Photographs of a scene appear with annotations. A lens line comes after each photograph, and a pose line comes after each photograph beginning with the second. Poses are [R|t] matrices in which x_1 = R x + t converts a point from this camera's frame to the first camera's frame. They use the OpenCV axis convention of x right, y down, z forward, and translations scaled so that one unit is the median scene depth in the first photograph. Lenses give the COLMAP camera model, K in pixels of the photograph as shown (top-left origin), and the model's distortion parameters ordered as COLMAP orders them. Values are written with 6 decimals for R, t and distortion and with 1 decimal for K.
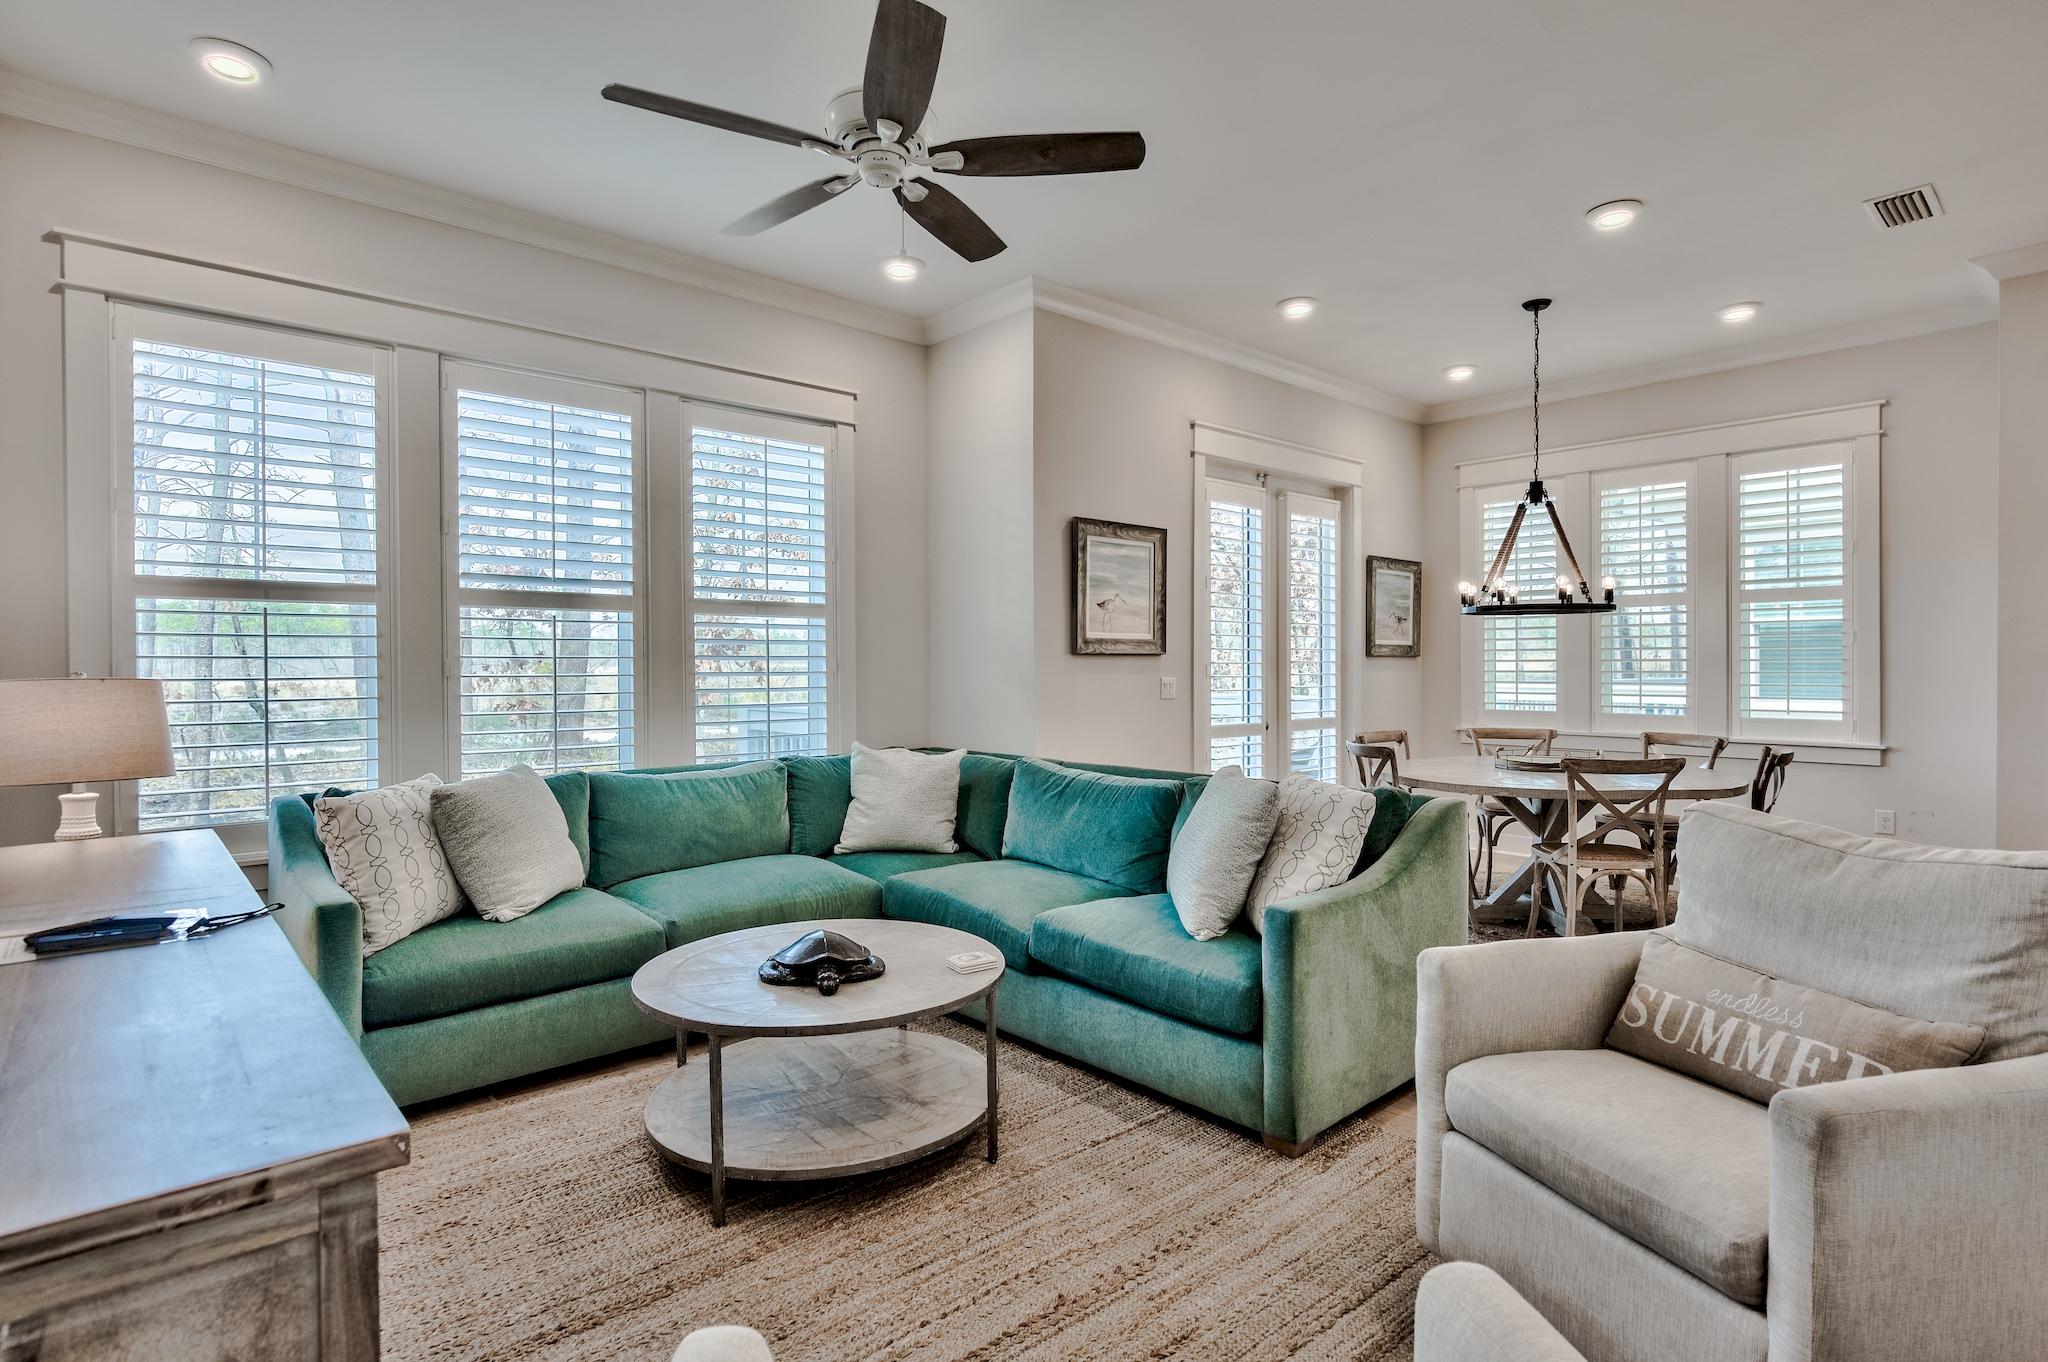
lens RADIAL K [[1030.7, 0, 1037.4], [0, 1030.7, 660.7], [0, 0, 1]] dist [-0.003025, -0.000265]
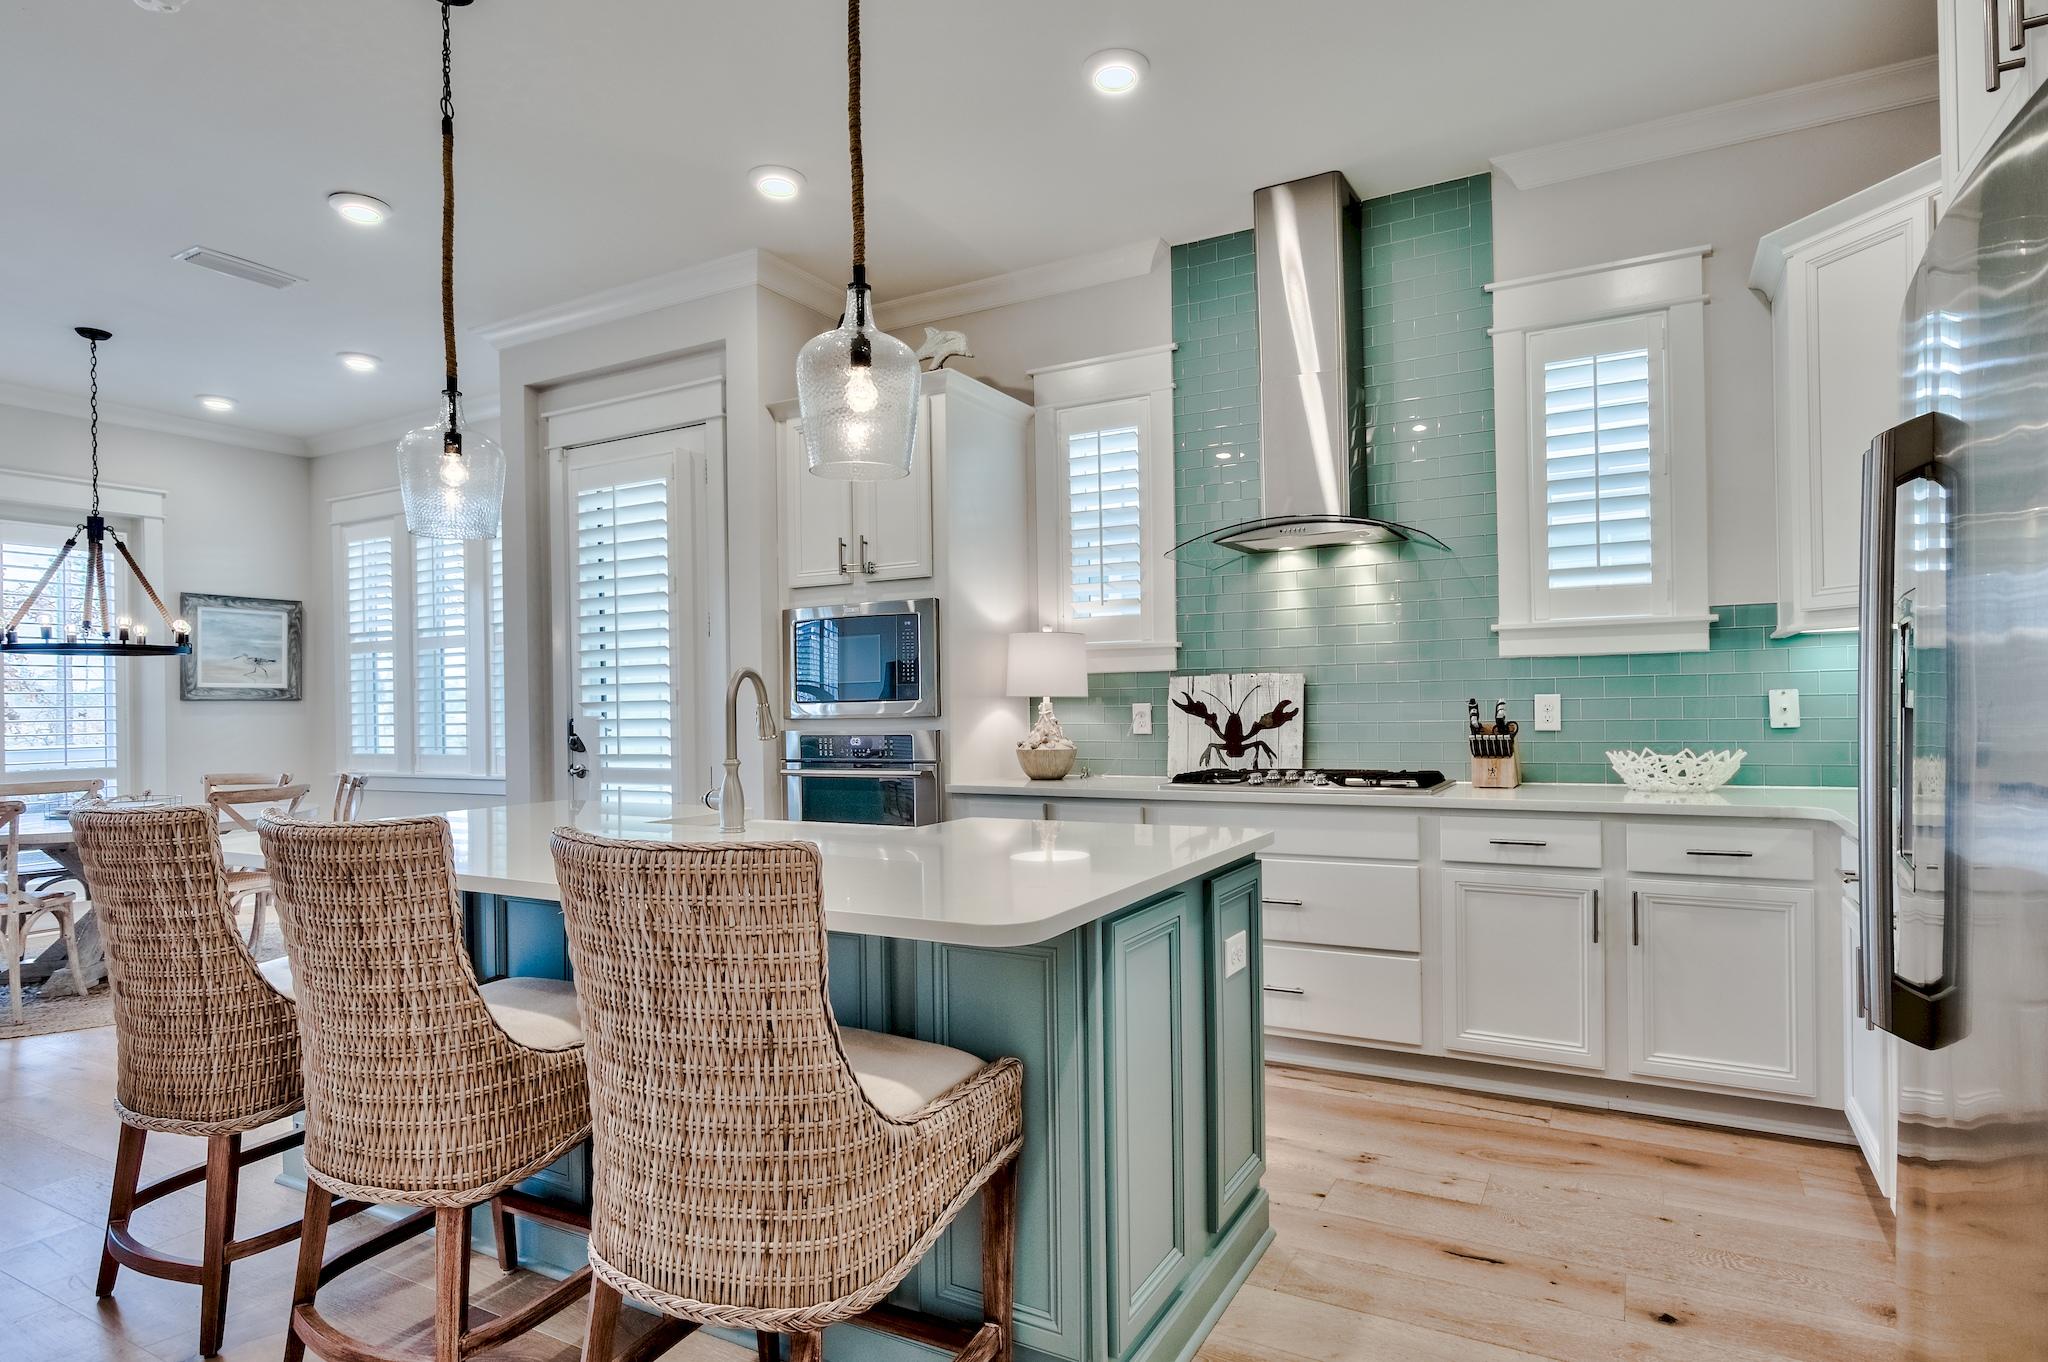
lens RADIAL K [[1069.0, 0, 1100.6], [0, 1069.0, 707.0], [0, 0, 1]] dist [0.004165, -0.000665]
pose [[0.938483, -0.011447, 0.345134, 1.026359], [0.010901, 0.999934, 0.003523, 0.010514], [-0.345152, 0.000456, 0.938547, -0.267389]]
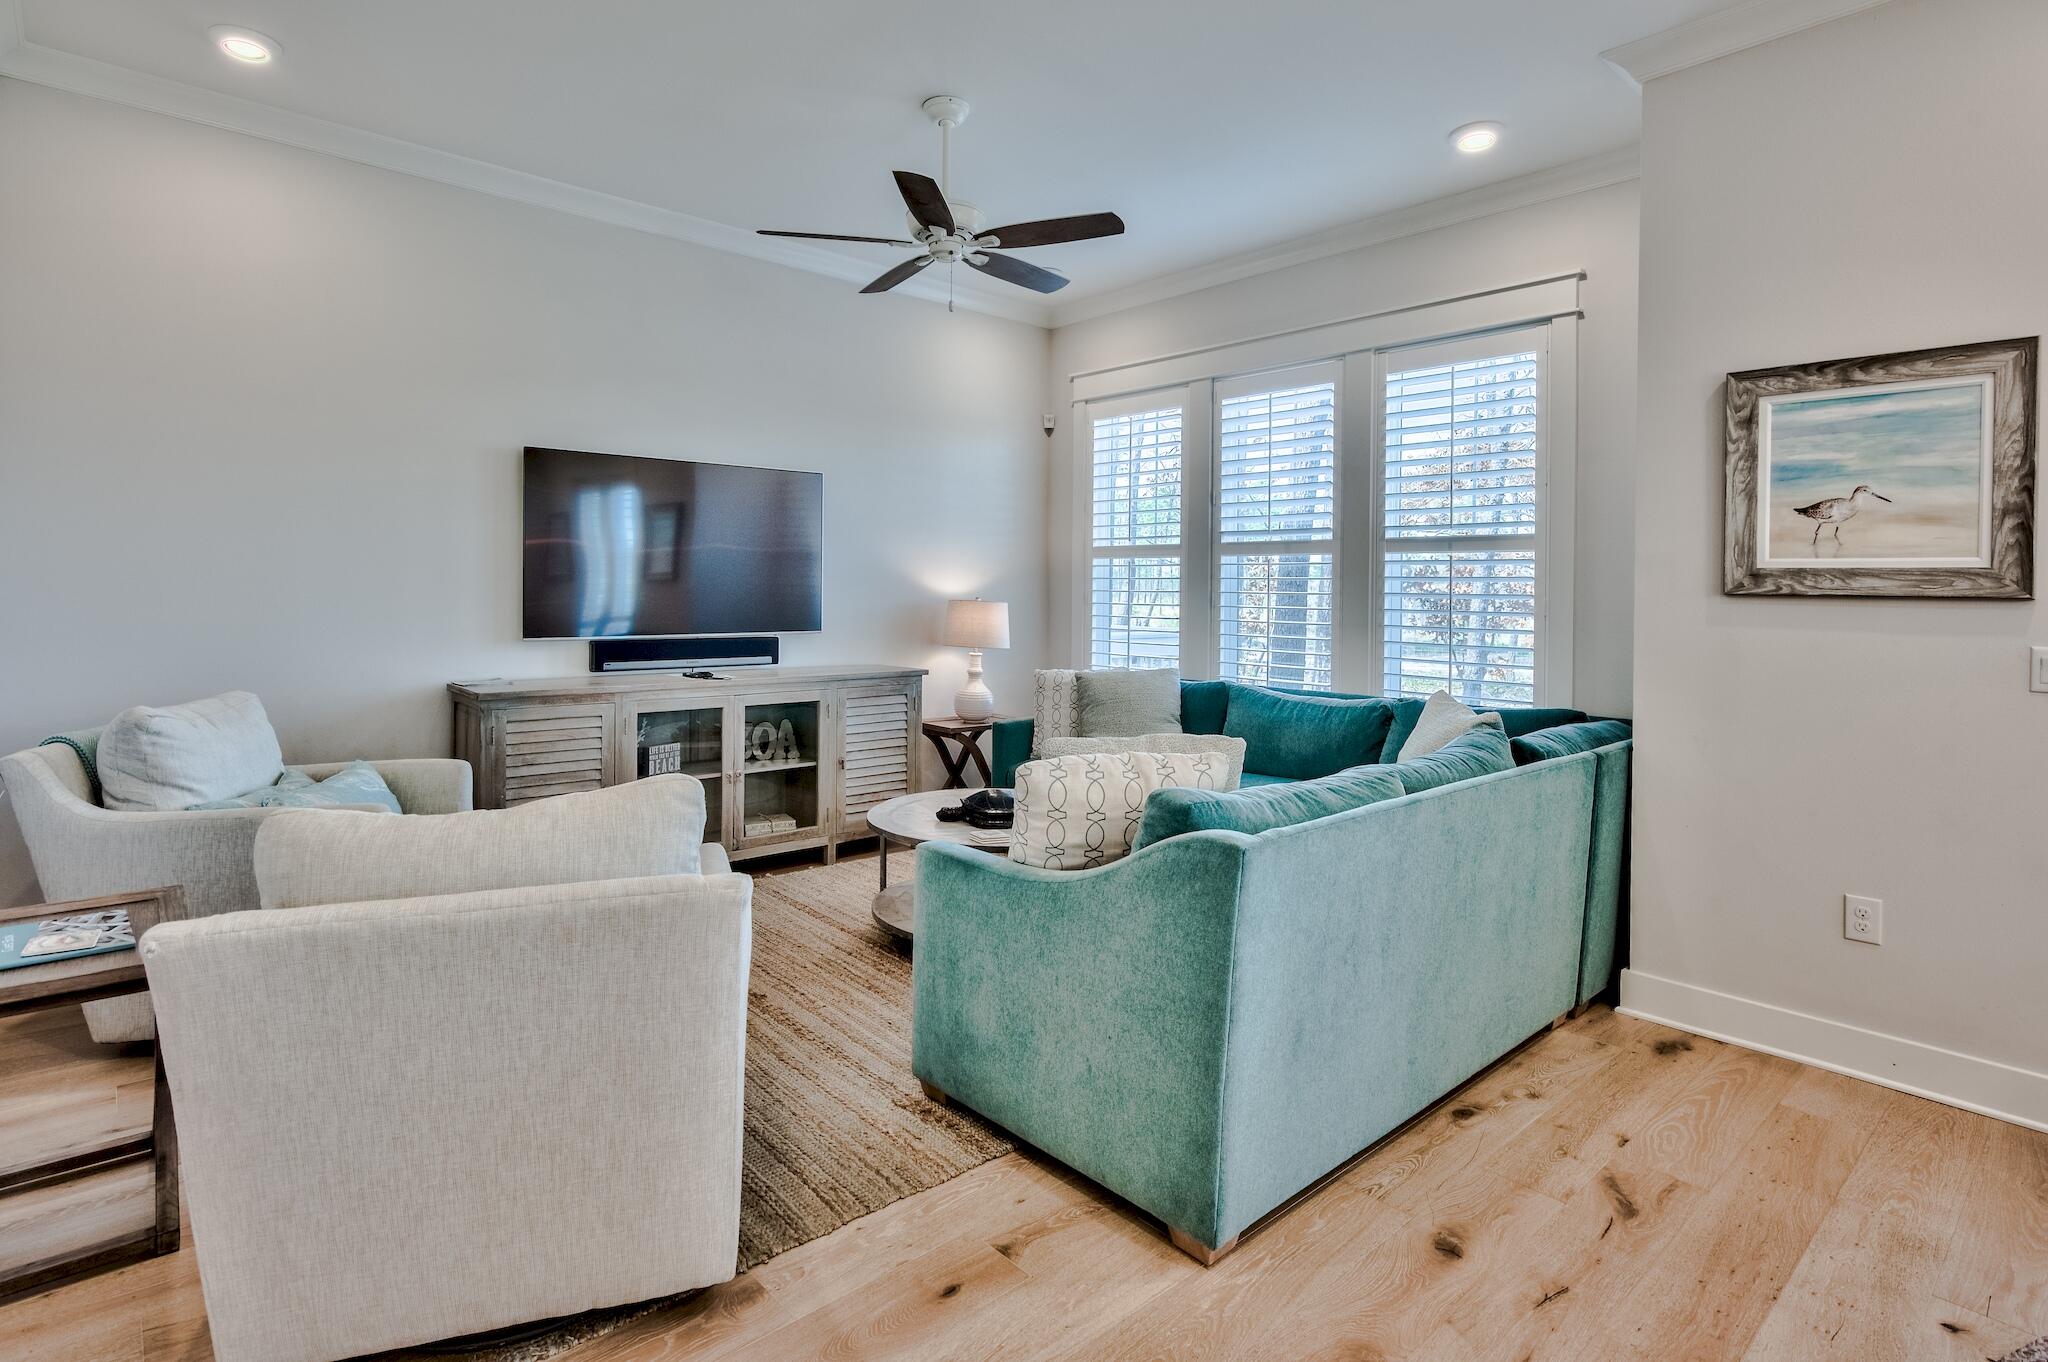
lens RADIAL K [[1030.7, 0, 1000.9], [0, 1030.7, 594.7], [0, 0, 1]] dist [-0.003025, -0.000265]
pose [[-0.011769, 0.008920, -0.999891, 0.644397], [-0.009343, 0.999916, 0.009030, -0.007874], [0.999887, 0.009448, -0.011685, 0.556108]]
